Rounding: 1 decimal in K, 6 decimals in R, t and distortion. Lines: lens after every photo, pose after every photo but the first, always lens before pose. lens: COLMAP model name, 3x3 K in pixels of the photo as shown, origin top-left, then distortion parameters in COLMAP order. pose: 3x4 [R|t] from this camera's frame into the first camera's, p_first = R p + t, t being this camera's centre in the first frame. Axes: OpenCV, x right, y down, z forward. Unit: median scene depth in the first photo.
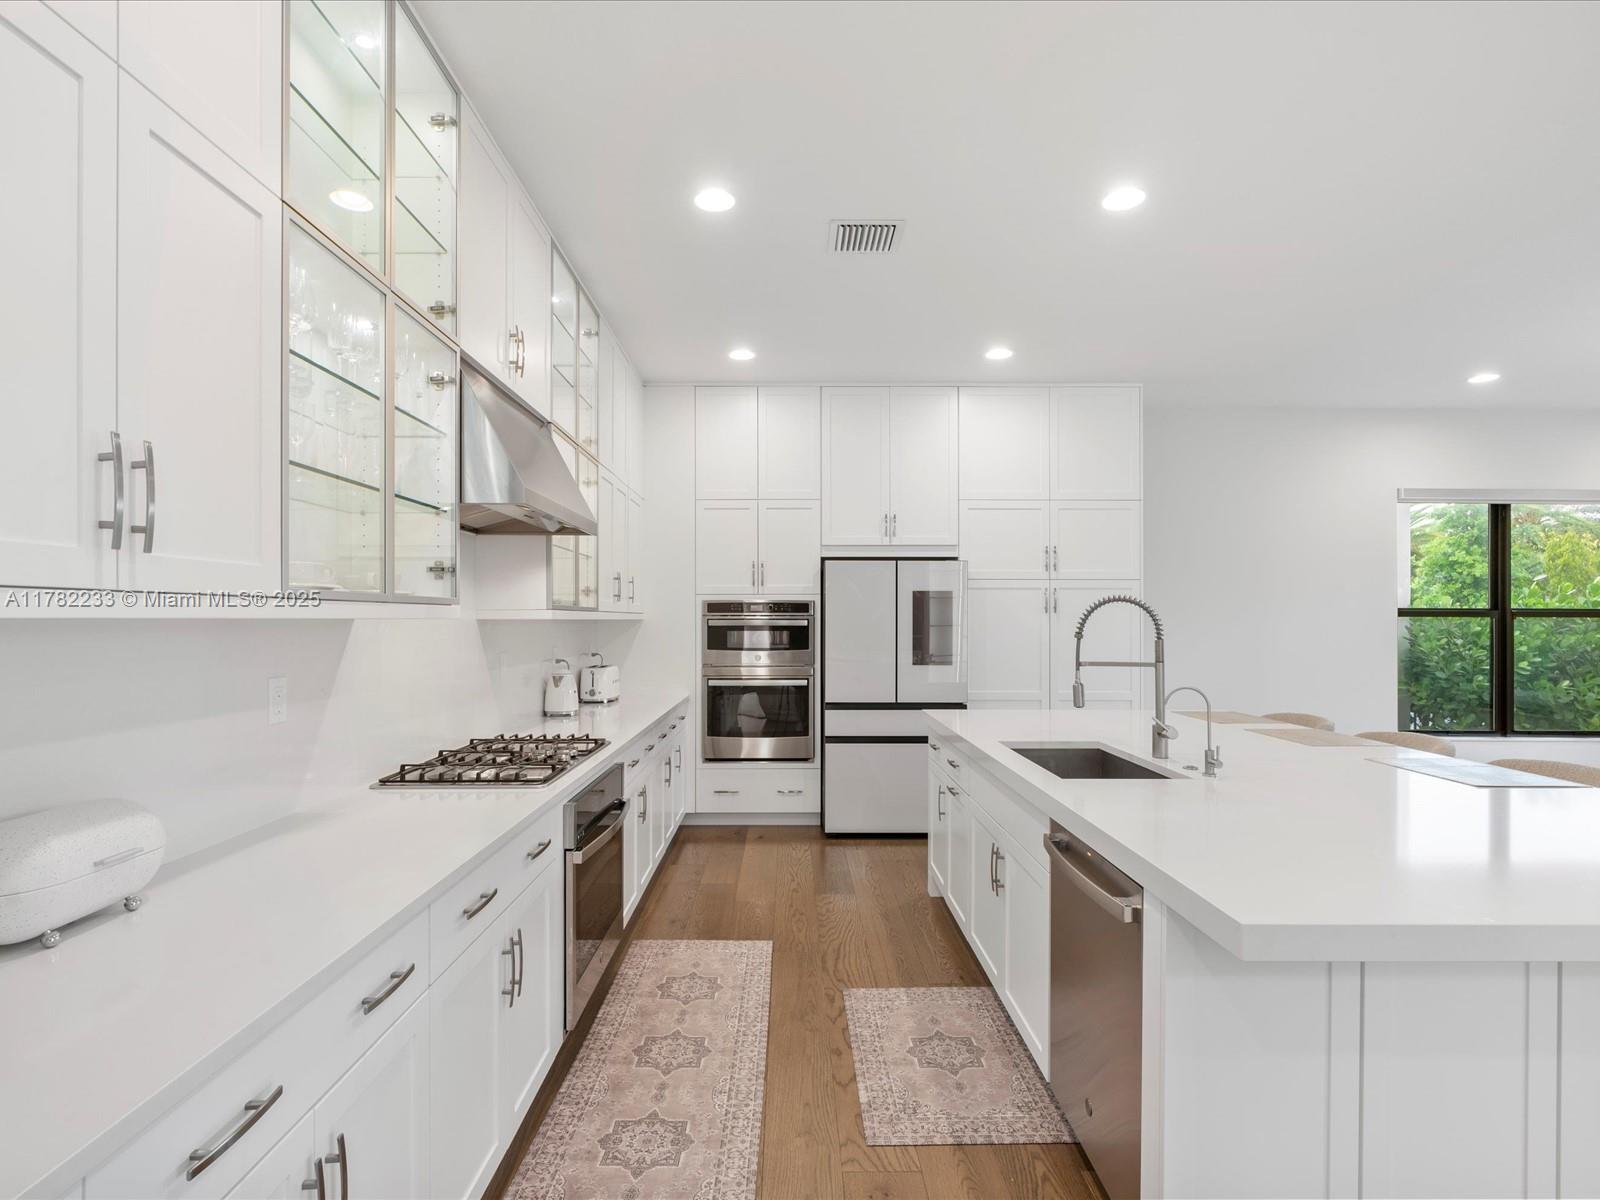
lens RADIAL K [[800.0, 0, 798.6], [0, 800.0, 611.3], [0, 0, 1]] dist [-0.002911, 0.000660]
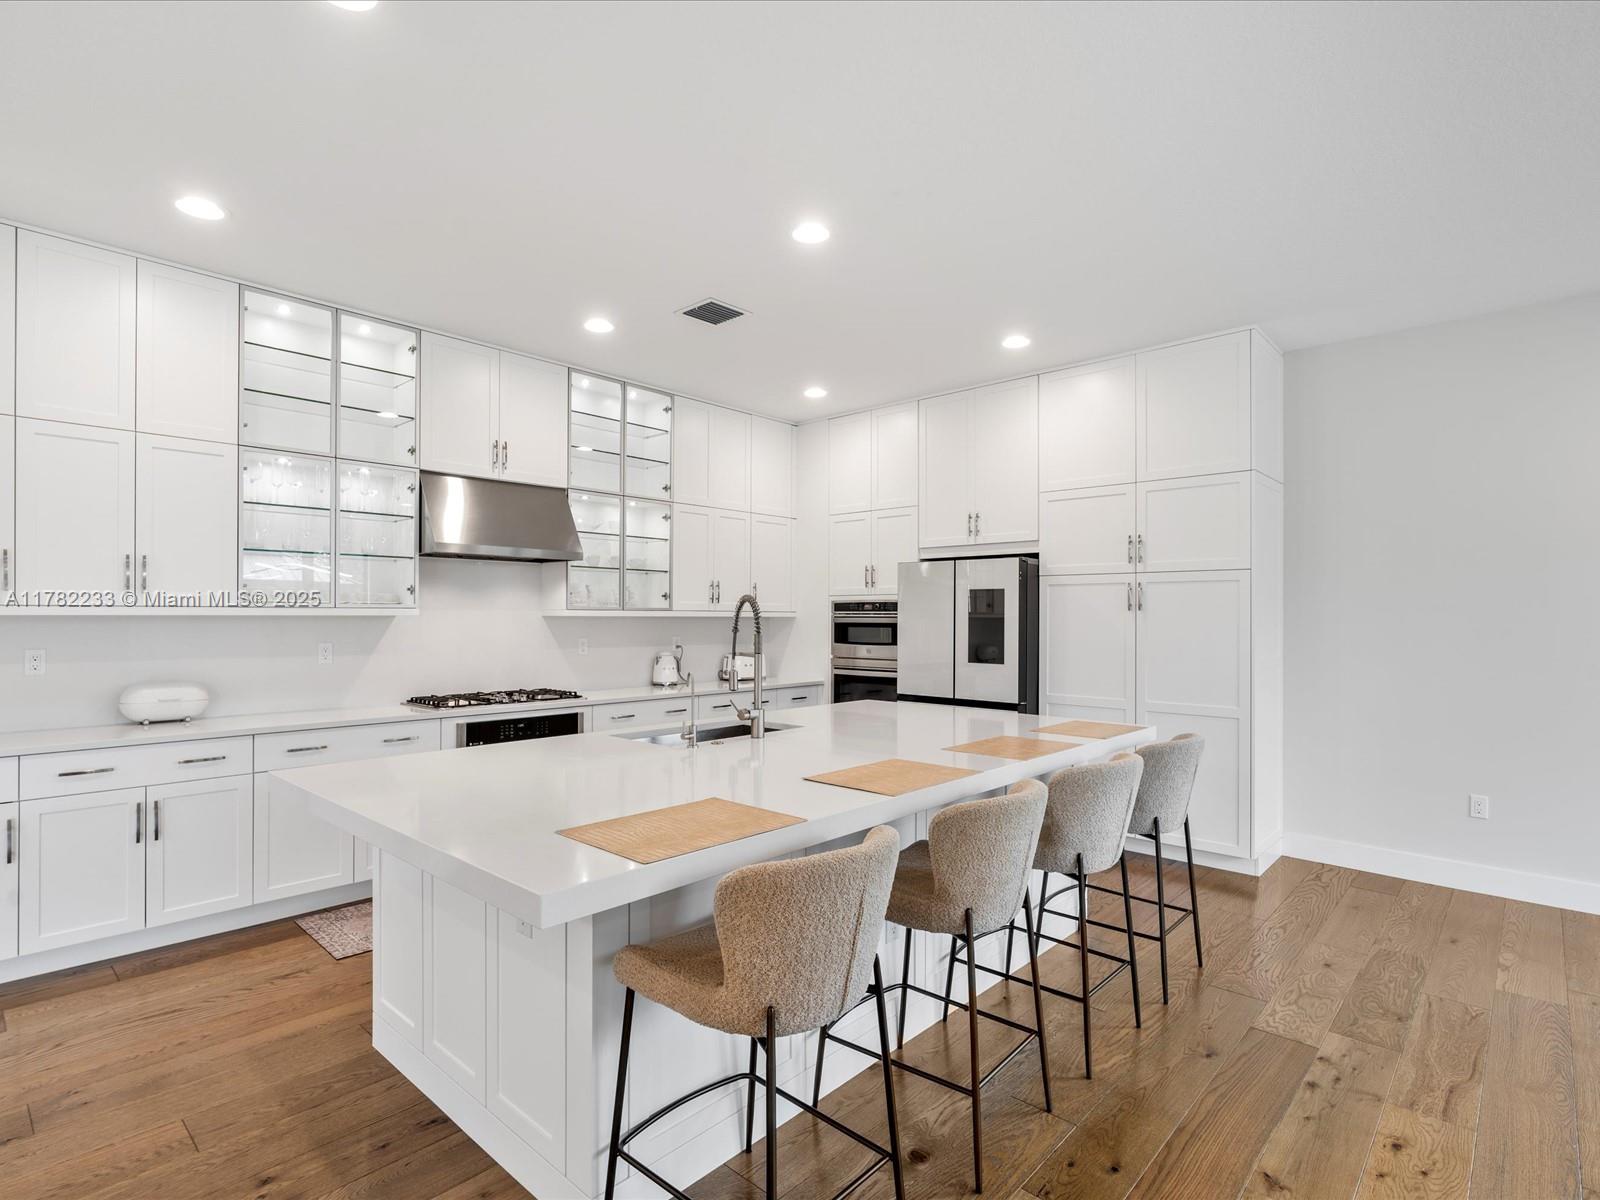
lens RADIAL K [[800.0, 0, 791.3], [0, 800.0, 604.7], [0, 0, 1]] dist [-0.002911, 0.000660]
pose [[0.727302, -0.008181, -0.686269, 0.646391], [0.002817, 0.999956, -0.008935, 0.002187], [0.686312, 0.004565, 0.727293, 0.102087]]
